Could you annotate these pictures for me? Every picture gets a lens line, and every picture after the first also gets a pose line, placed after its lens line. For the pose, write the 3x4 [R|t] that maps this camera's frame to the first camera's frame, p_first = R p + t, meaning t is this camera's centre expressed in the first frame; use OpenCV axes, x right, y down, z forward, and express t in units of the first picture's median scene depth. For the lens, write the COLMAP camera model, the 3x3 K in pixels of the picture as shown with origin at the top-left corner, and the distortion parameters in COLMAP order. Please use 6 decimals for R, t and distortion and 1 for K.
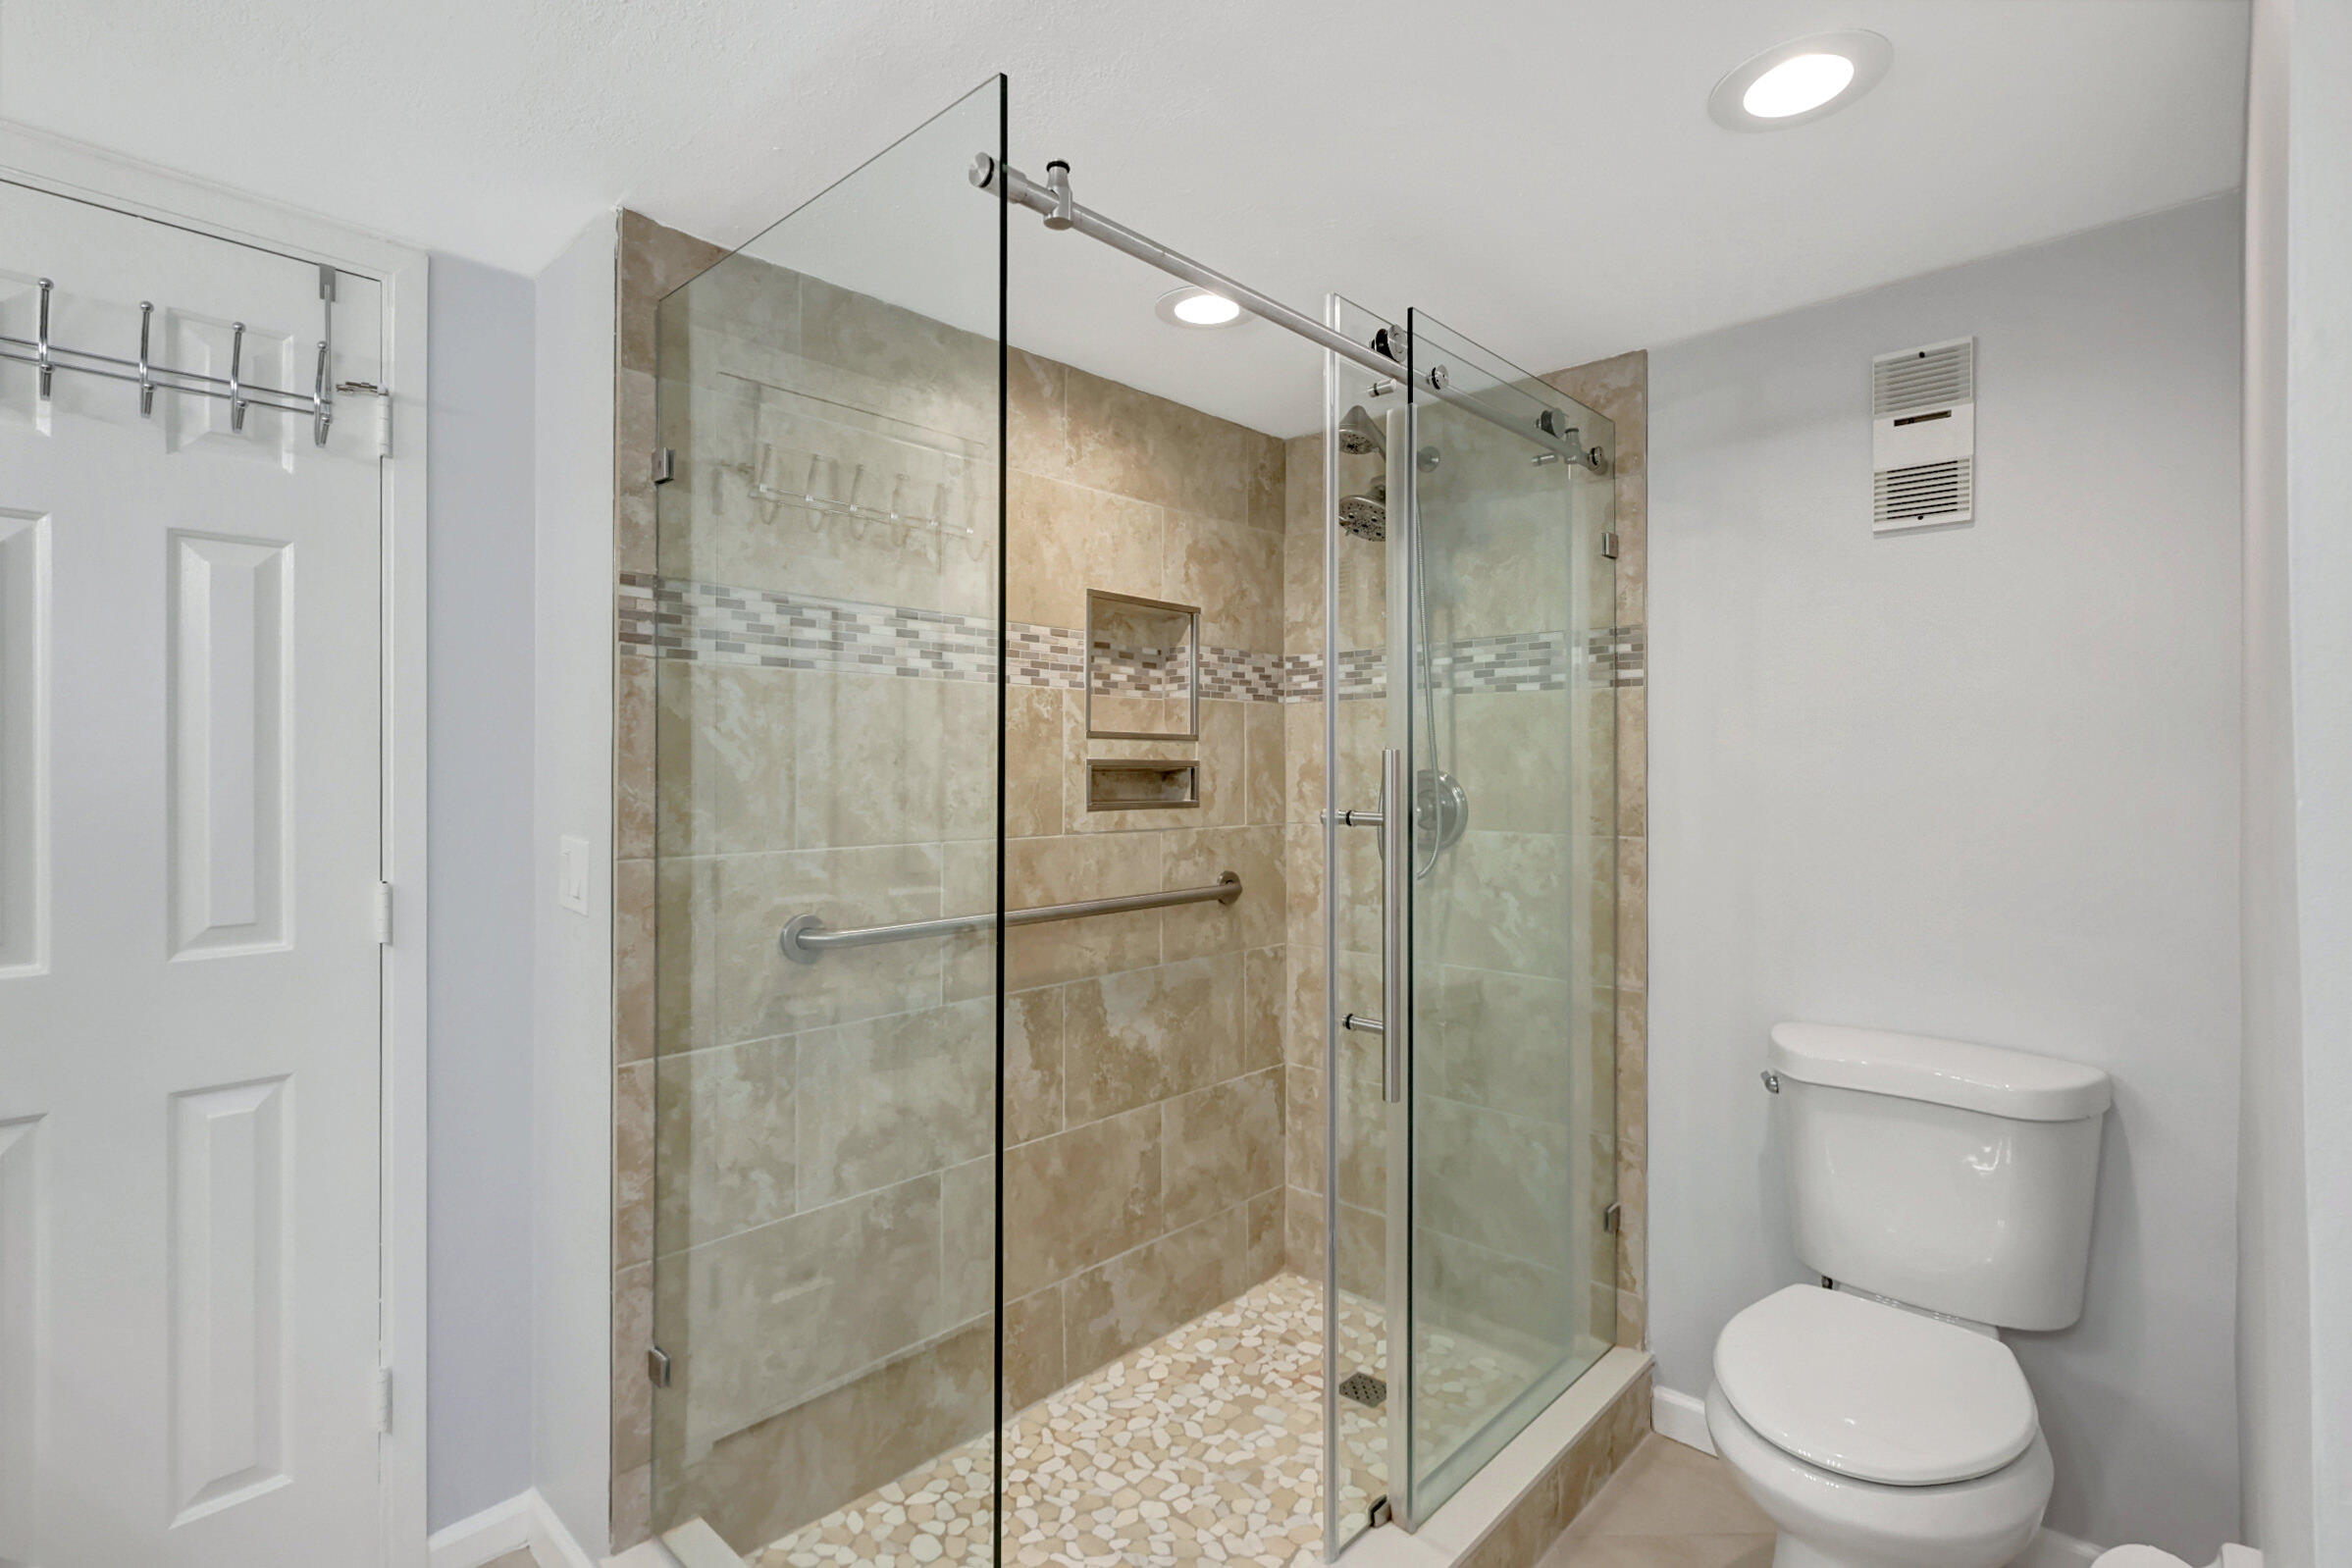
lens RADIAL K [[1107.7, 0, 1176.4], [0, 1107.7, 763.7], [0, 0, 1]] dist [0.000597, 0.000600]
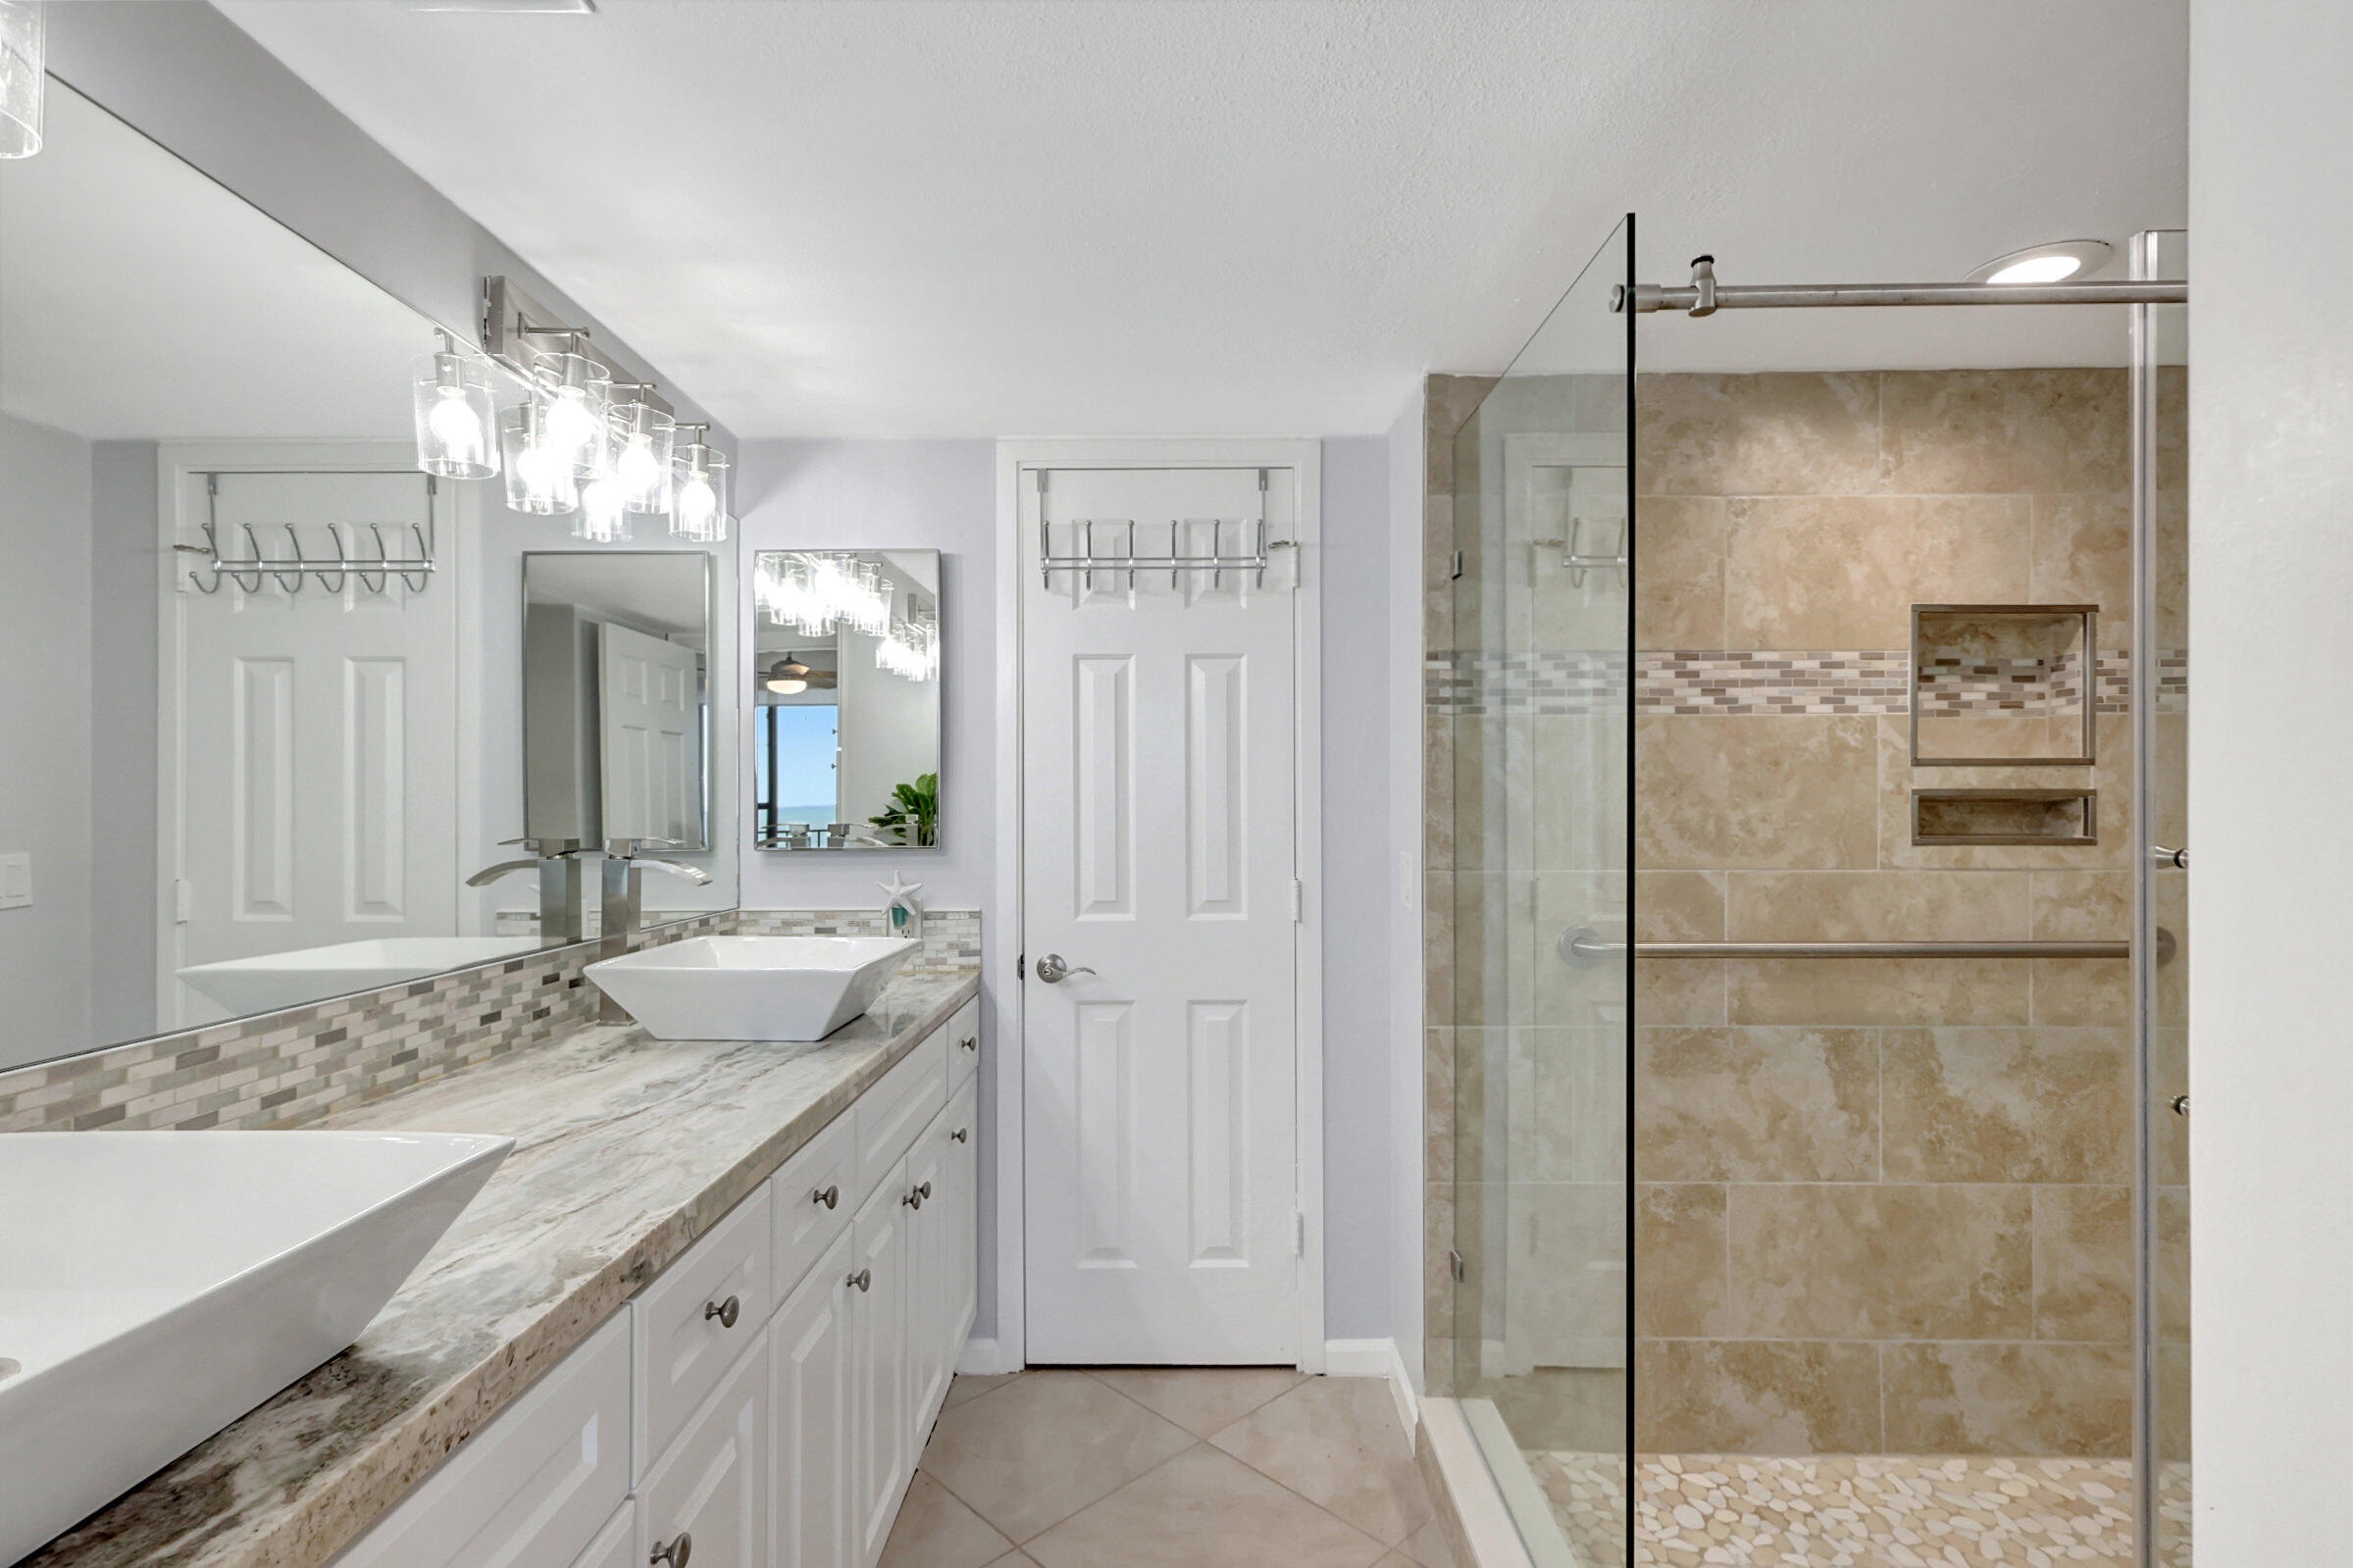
lens RADIAL K [[1106.0, 0, 1183.7], [0, 1106.0, 789.5], [0, 0, 1]] dist [-0.002485, 0.000948]
pose [[0.683783, -0.010037, -0.729616, 0.185594], [0.006781, 0.999950, -0.007401, -0.000910], [0.729654, 0.000113, 0.683817, -0.078121]]
